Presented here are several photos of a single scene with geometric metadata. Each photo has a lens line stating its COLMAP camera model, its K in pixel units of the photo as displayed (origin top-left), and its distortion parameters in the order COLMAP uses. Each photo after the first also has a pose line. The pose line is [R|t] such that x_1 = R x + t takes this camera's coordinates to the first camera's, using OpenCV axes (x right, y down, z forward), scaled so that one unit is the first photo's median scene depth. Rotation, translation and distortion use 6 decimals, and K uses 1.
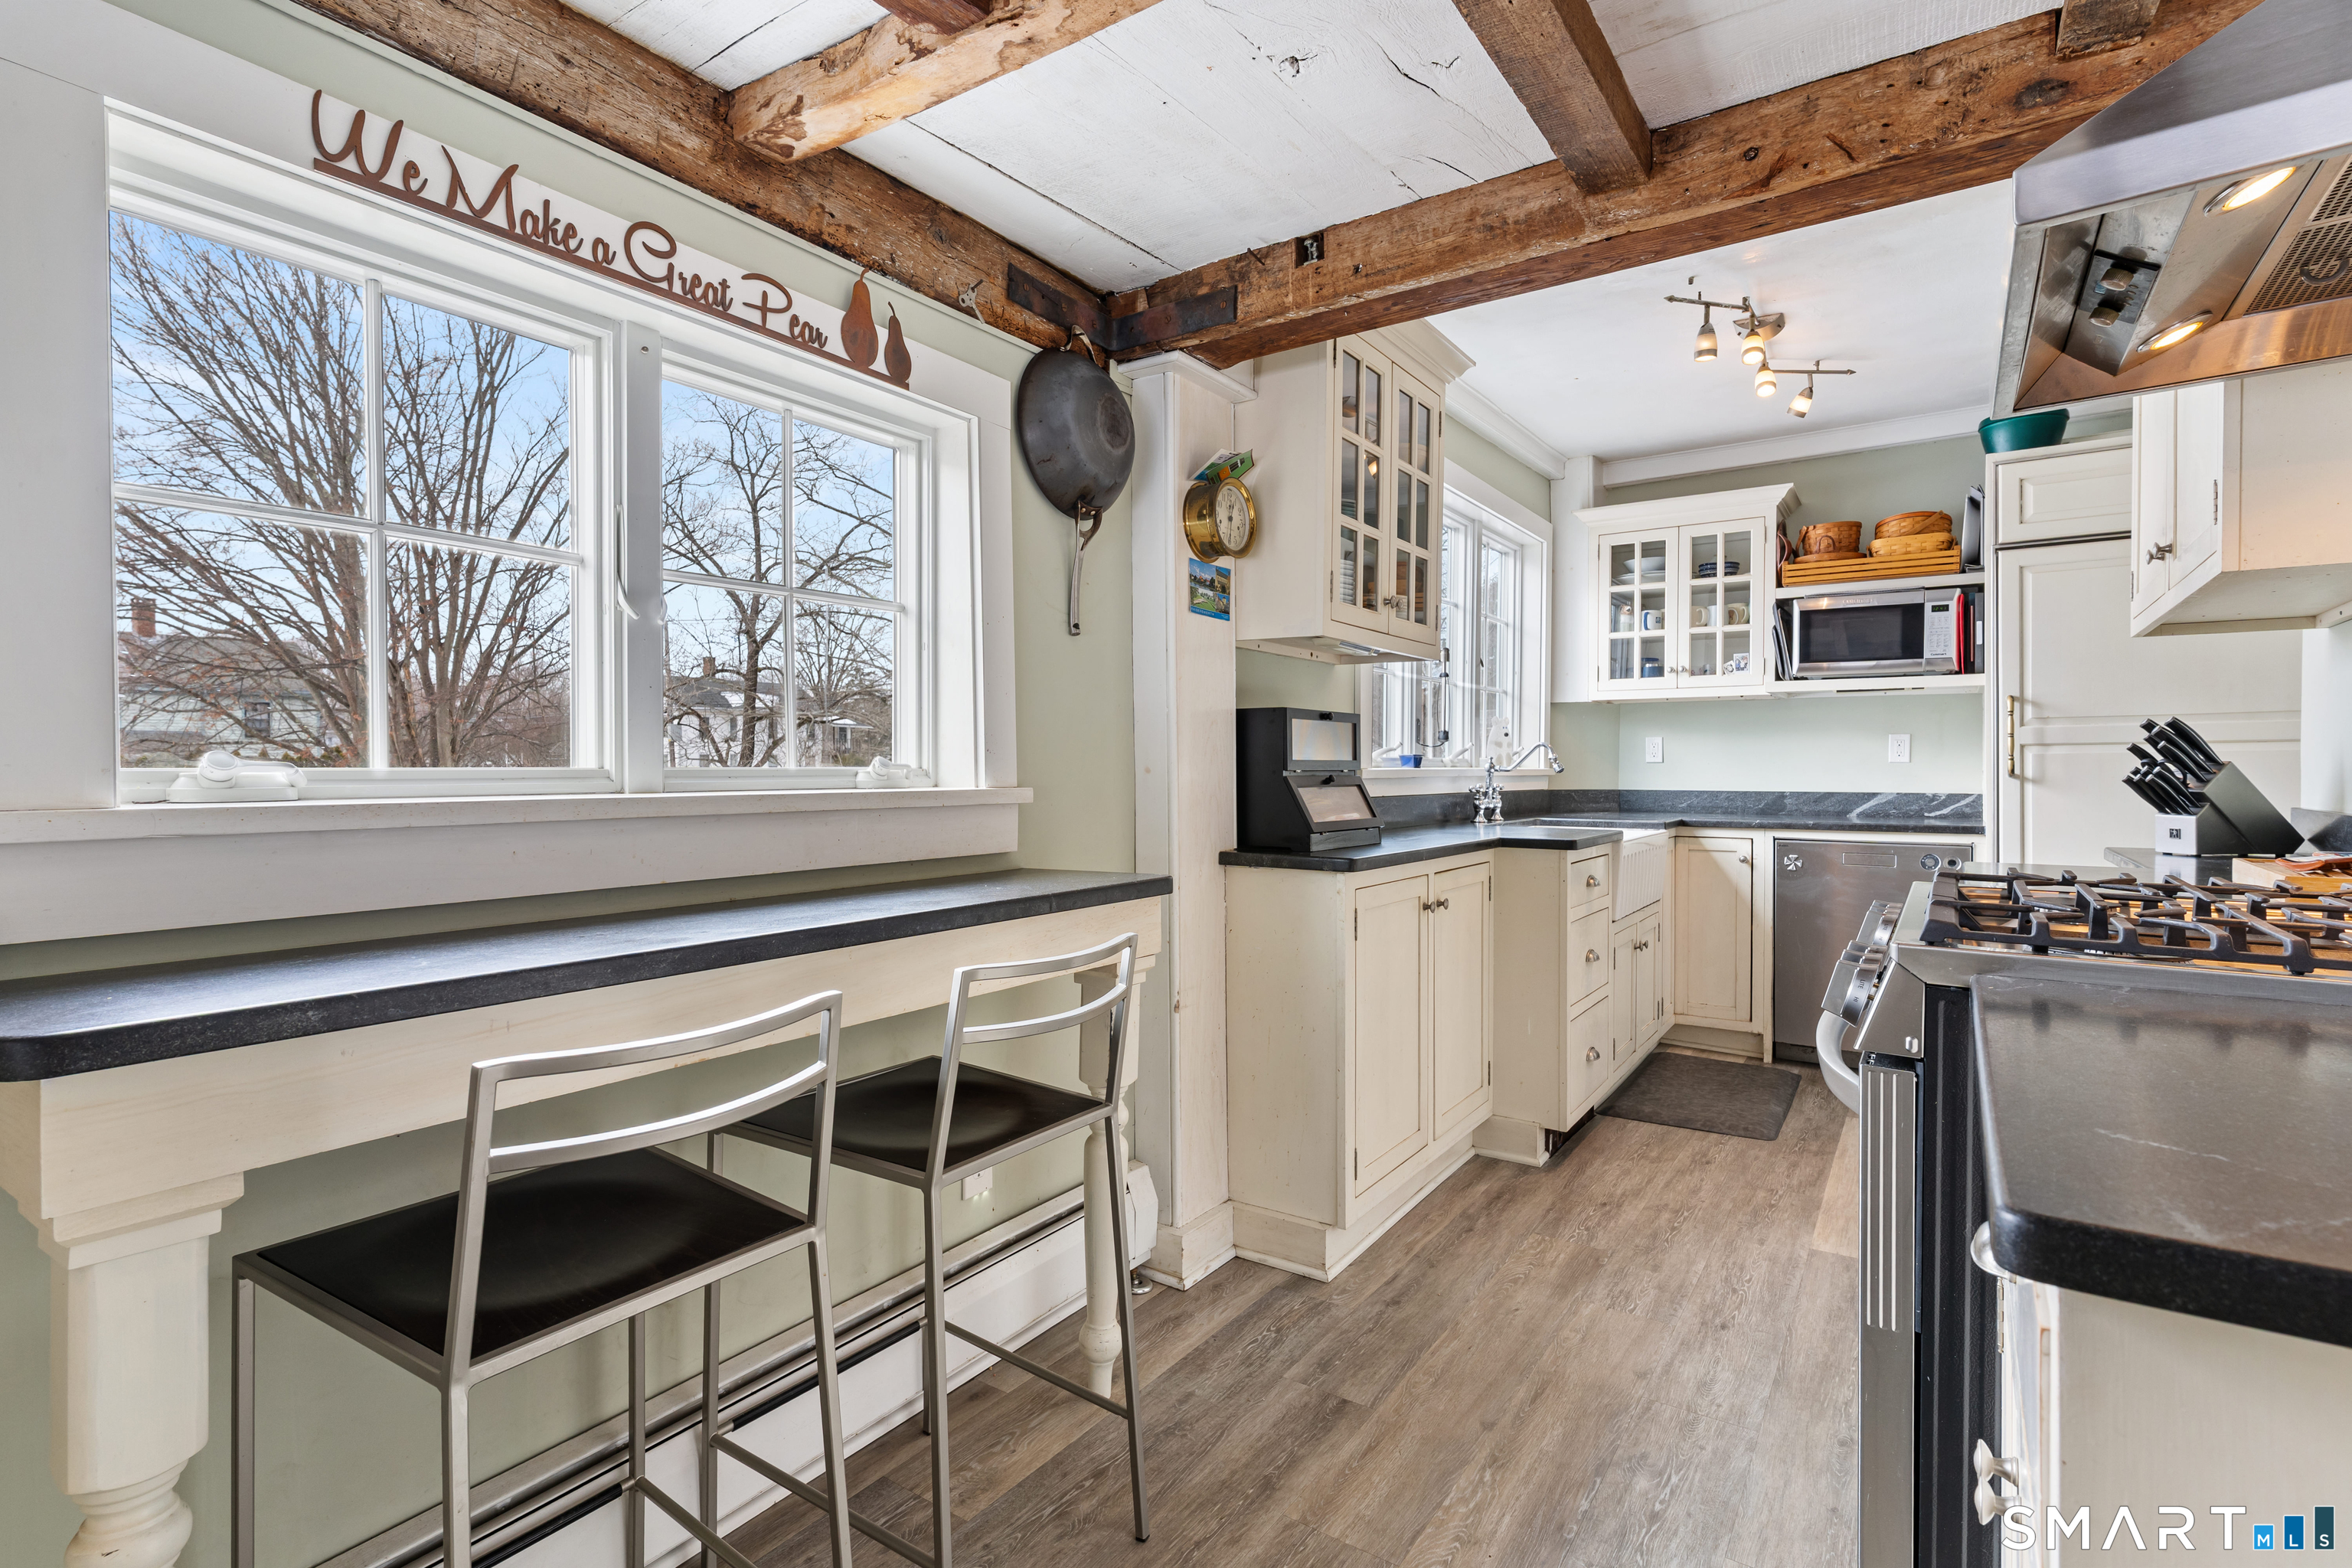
lens RADIAL K [[1130.7, 0, 1177.0], [0, 1130.7, 775.9], [0, 0, 1]] dist [0.000305, -0.001134]
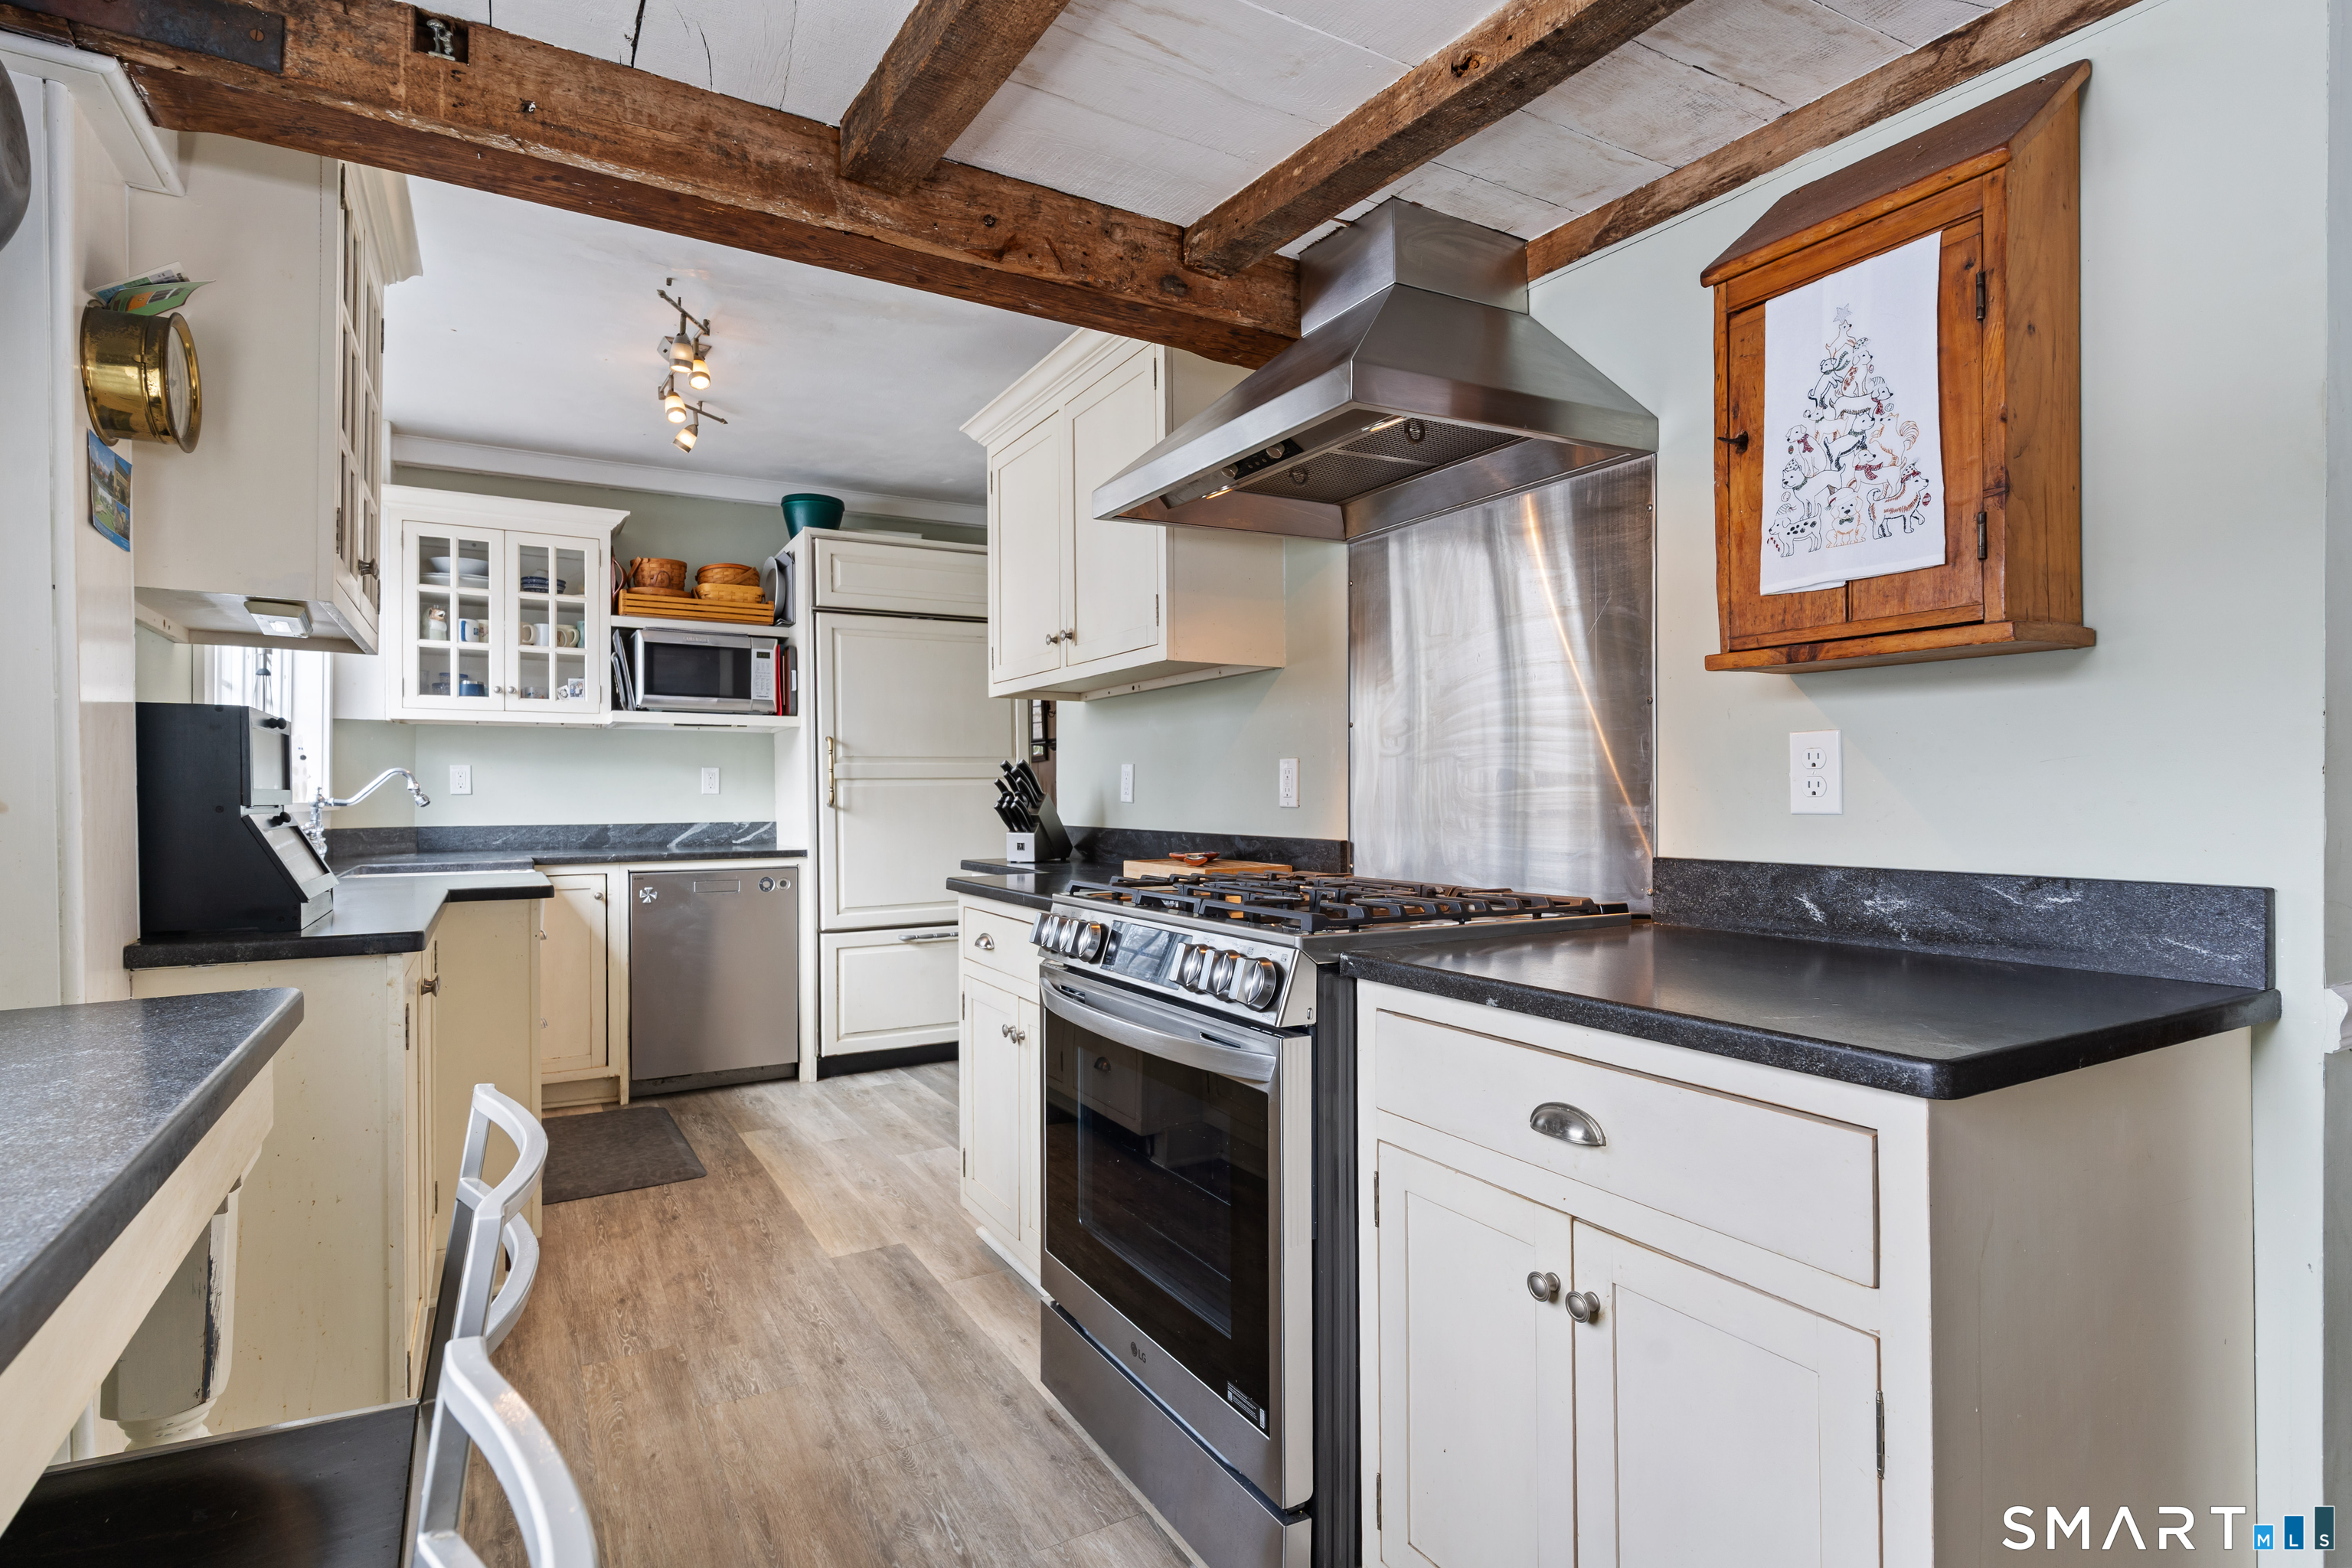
lens RADIAL K [[1130.7, 0, 1172.0], [0, 1130.7, 791.3], [0, 0, 1]] dist [0.000305, -0.001134]
pose [[0.430068, 0.002106, 0.902794, -0.155200], [0.011430, 0.999904, -0.007778, -0.001356], [-0.902724, 0.013664, 0.430003, 0.162062]]
